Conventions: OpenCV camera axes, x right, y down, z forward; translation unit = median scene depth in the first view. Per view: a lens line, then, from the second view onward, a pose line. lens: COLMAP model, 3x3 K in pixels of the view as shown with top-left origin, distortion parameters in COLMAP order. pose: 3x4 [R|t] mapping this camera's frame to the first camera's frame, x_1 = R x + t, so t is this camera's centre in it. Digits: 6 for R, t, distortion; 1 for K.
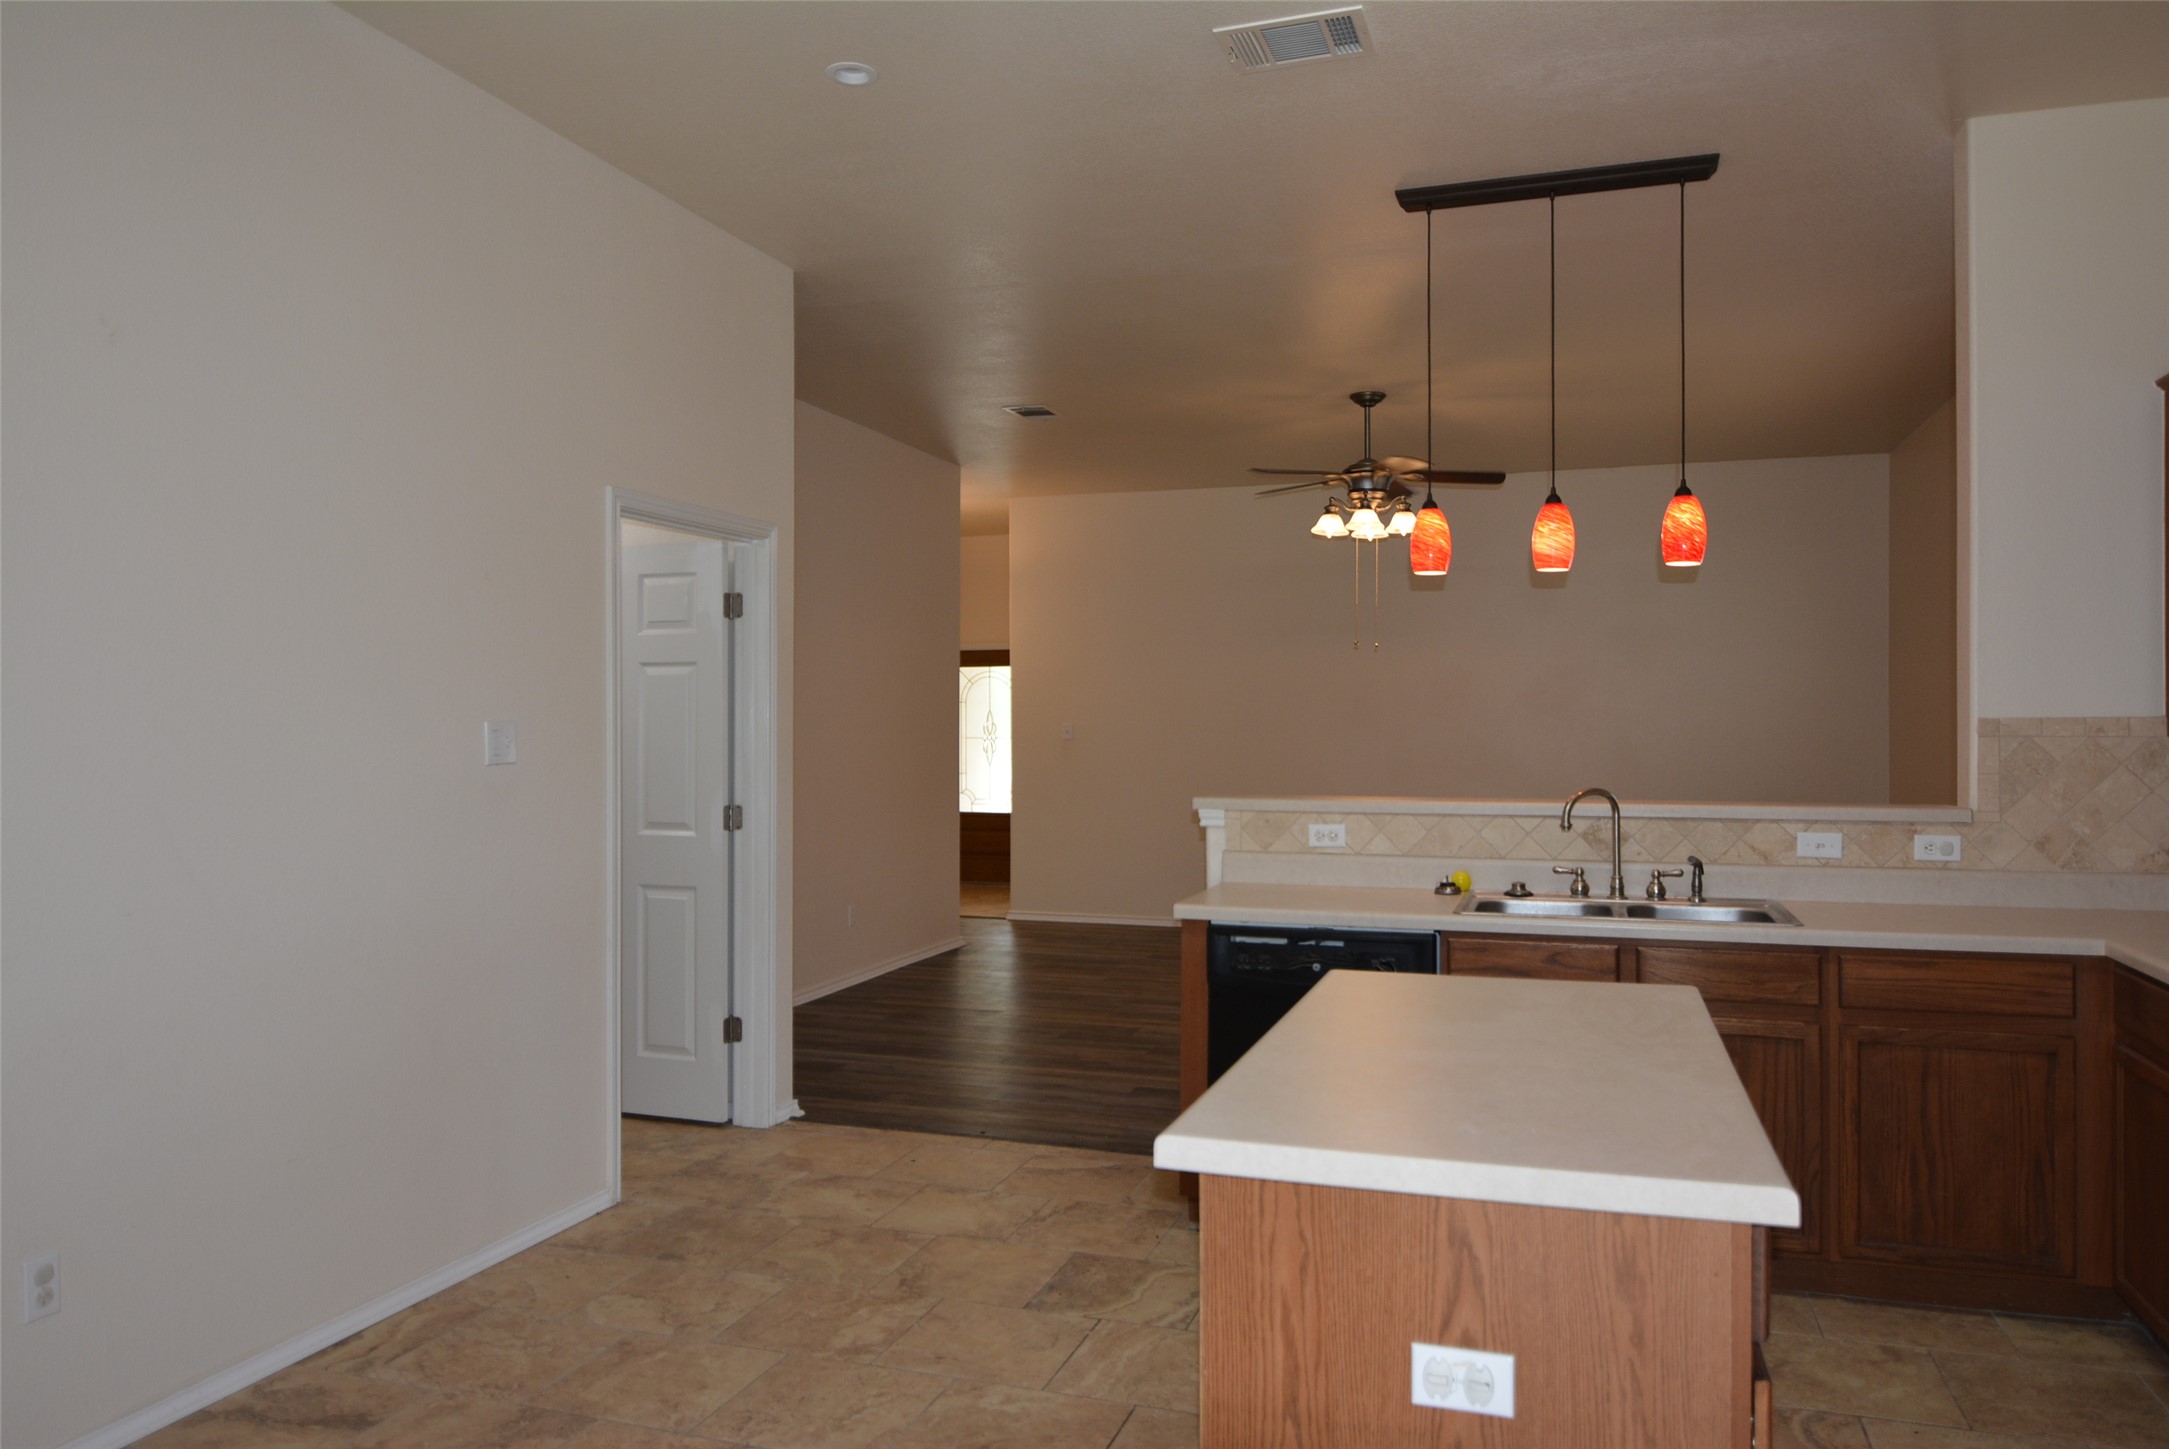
lens RADIAL K [[1475.1, 0, 1084.2], [0, 1475.1, 716.6], [0, 0, 1]] dist [0.011571, -0.026330]
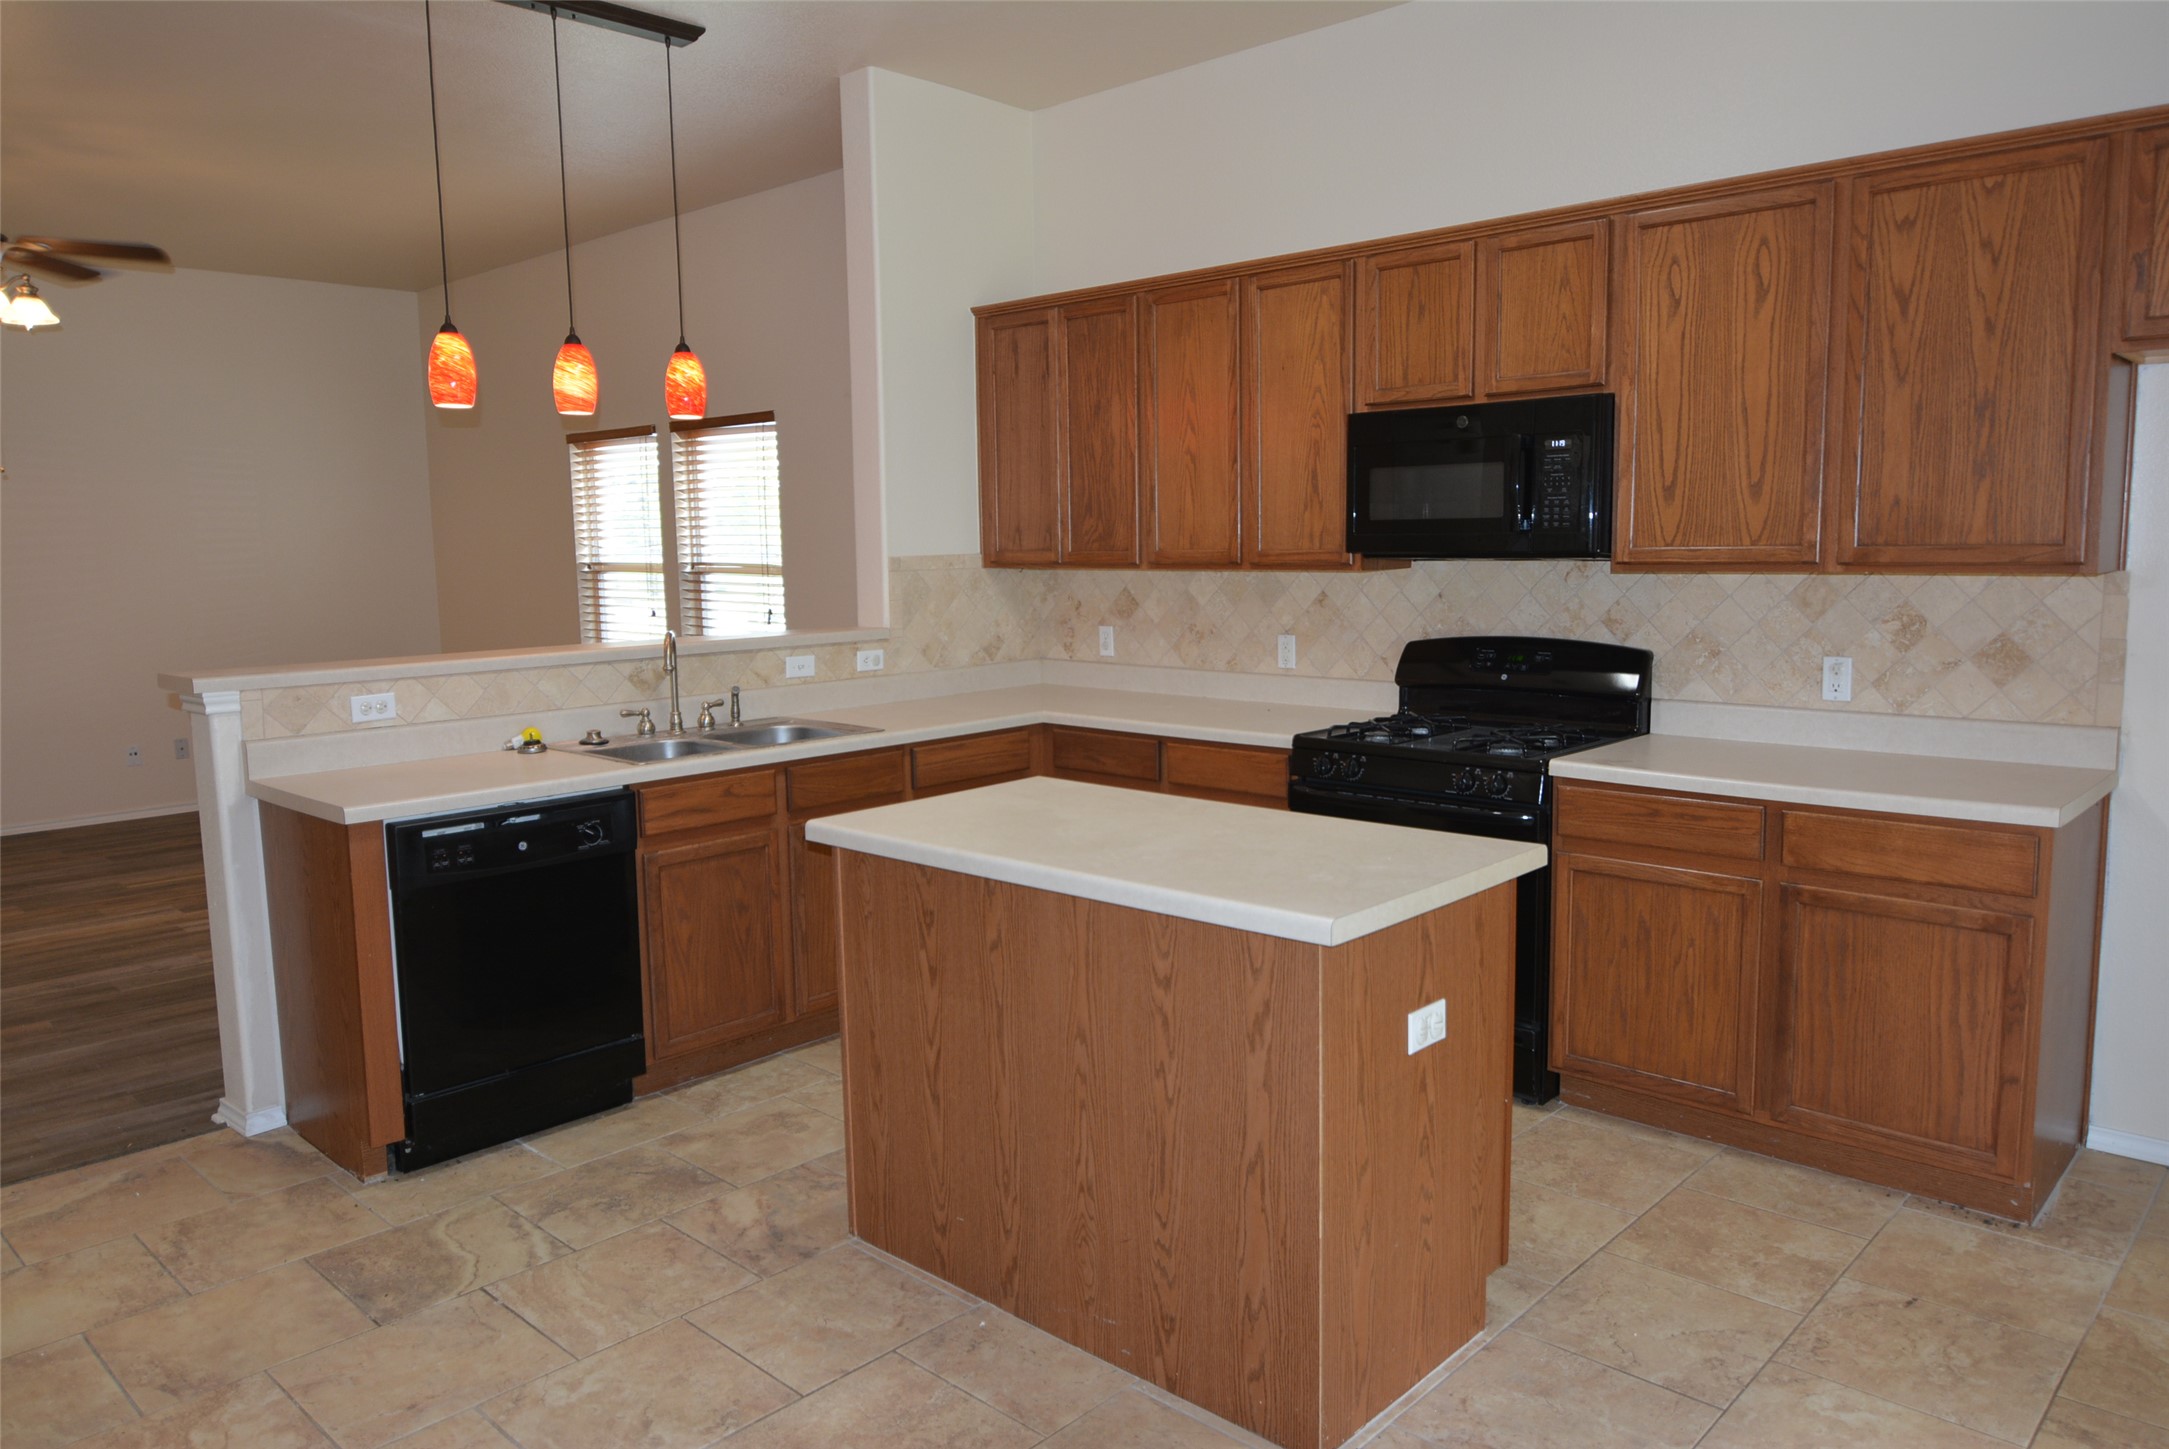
lens RADIAL K [[1475.1, 0, 1081.1], [0, 1475.1, 720.5], [0, 0, 1]] dist [0.011571, -0.026330]
pose [[0.425082, -0.118715, 0.897336, -0.464246], [0.011749, 0.992002, 0.125674, -0.016369], [-0.905079, -0.042879, 0.423077, 0.278523]]
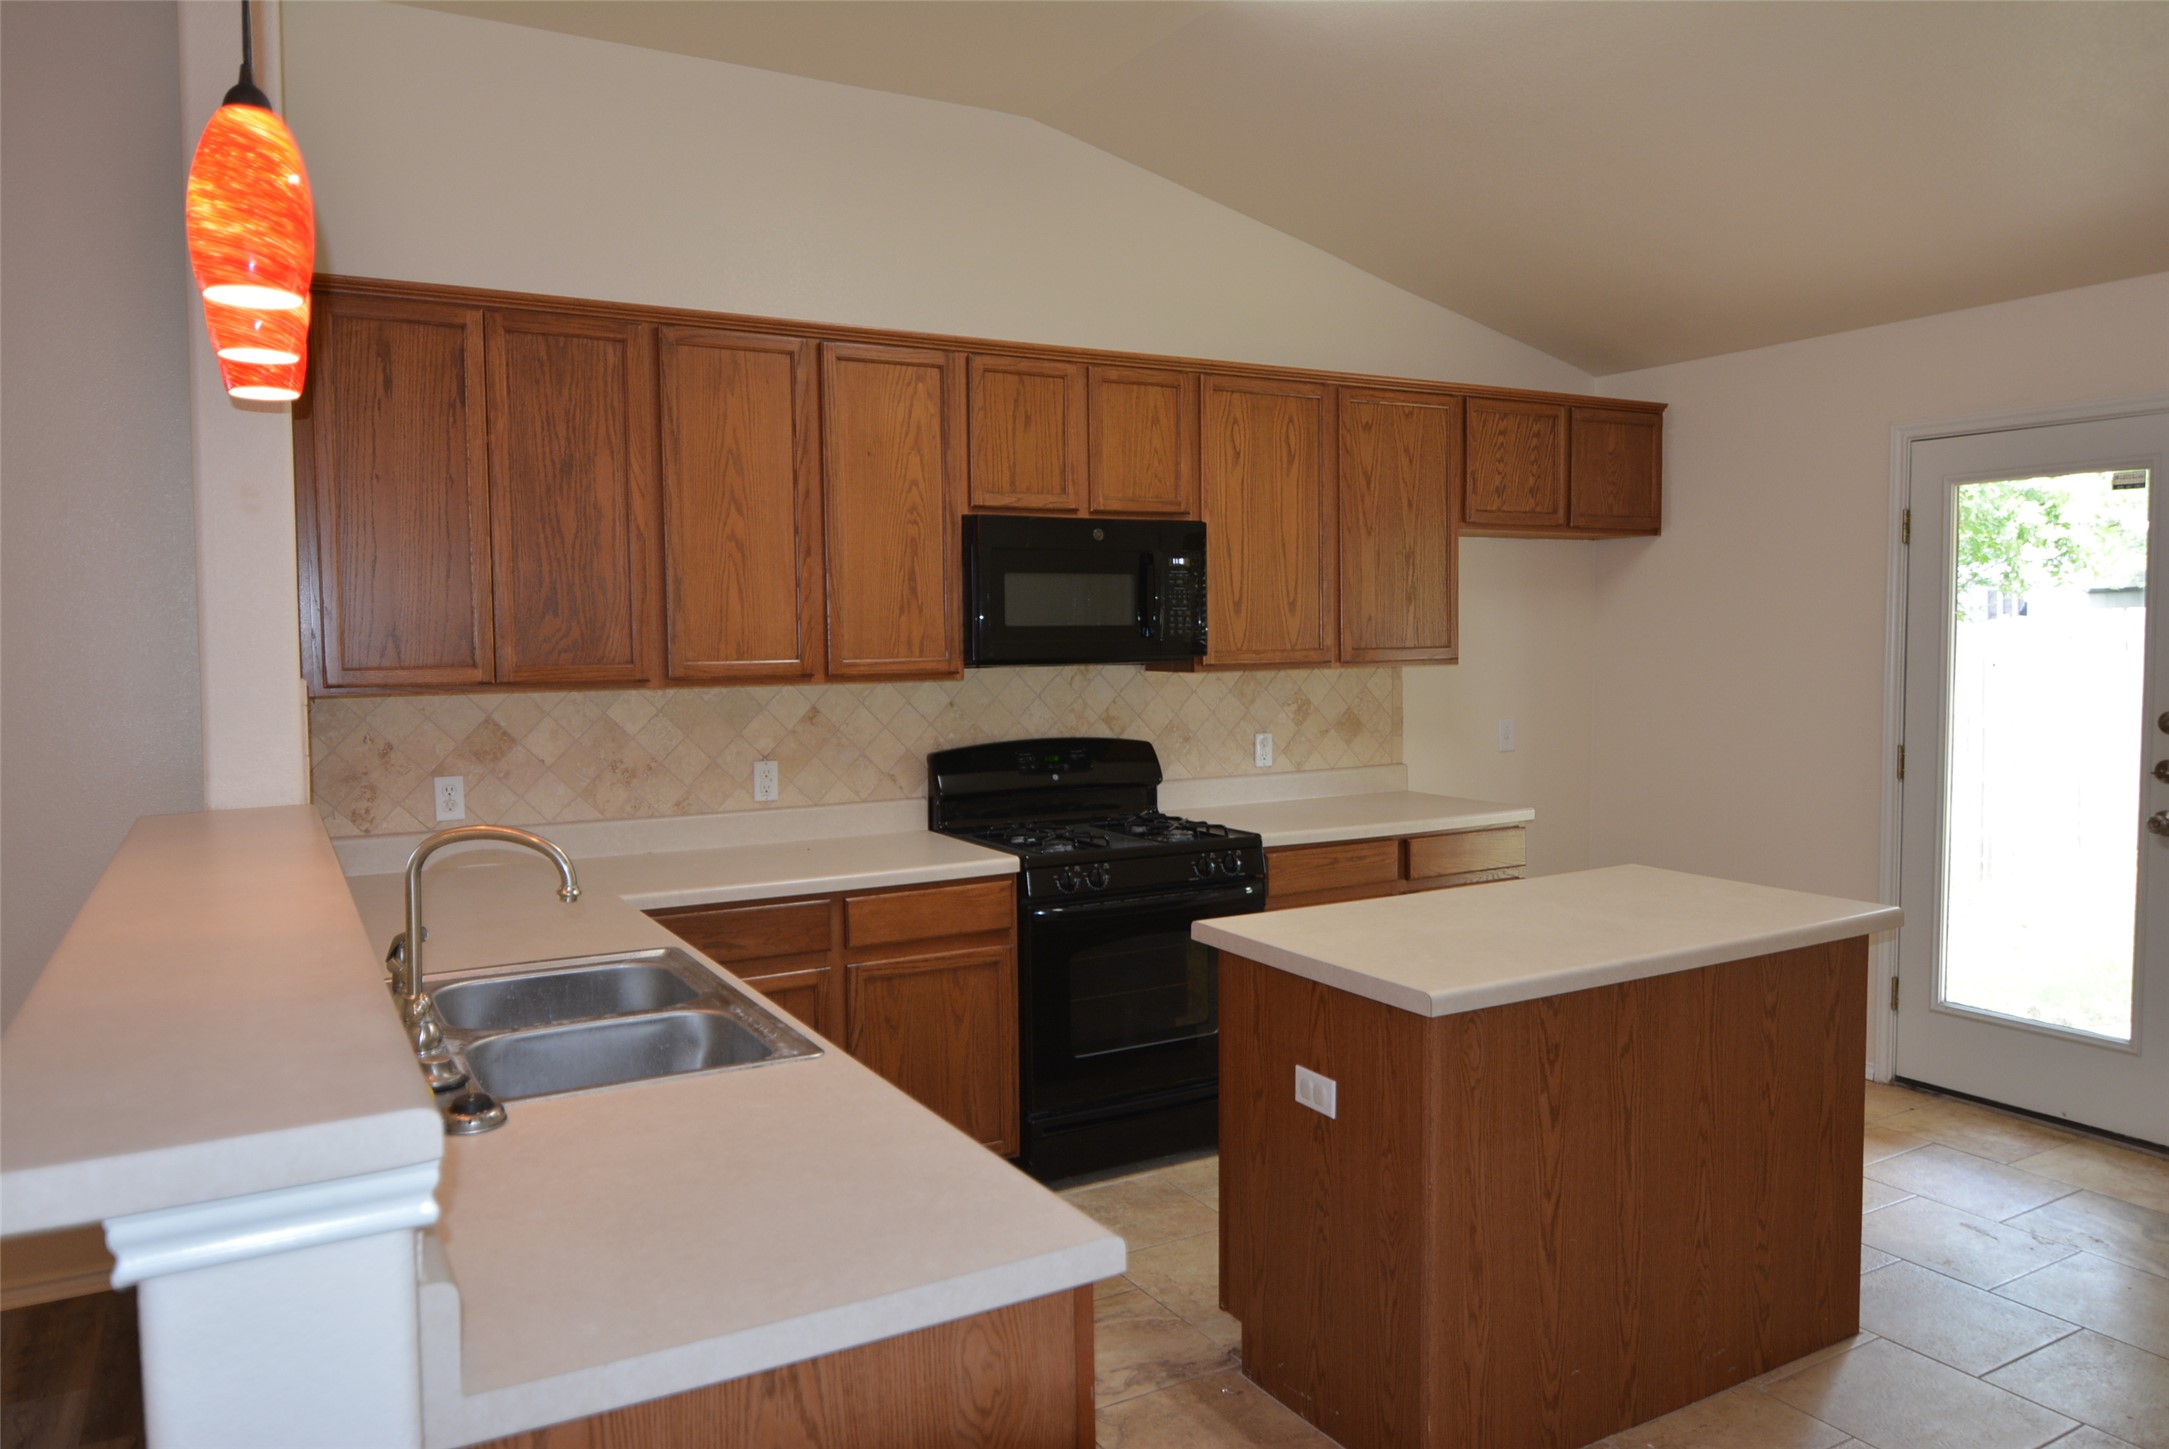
lens RADIAL K [[1475.1, 0, 1079.0], [0, 1475.1, 722.4], [0, 0, 1]] dist [0.011571, -0.026330]
pose [[-0.737438, -0.031504, 0.674680, -0.164061], [0.009416, 0.998335, 0.056908, -0.014572], [-0.675349, 0.048319, -0.735913, 1.180943]]
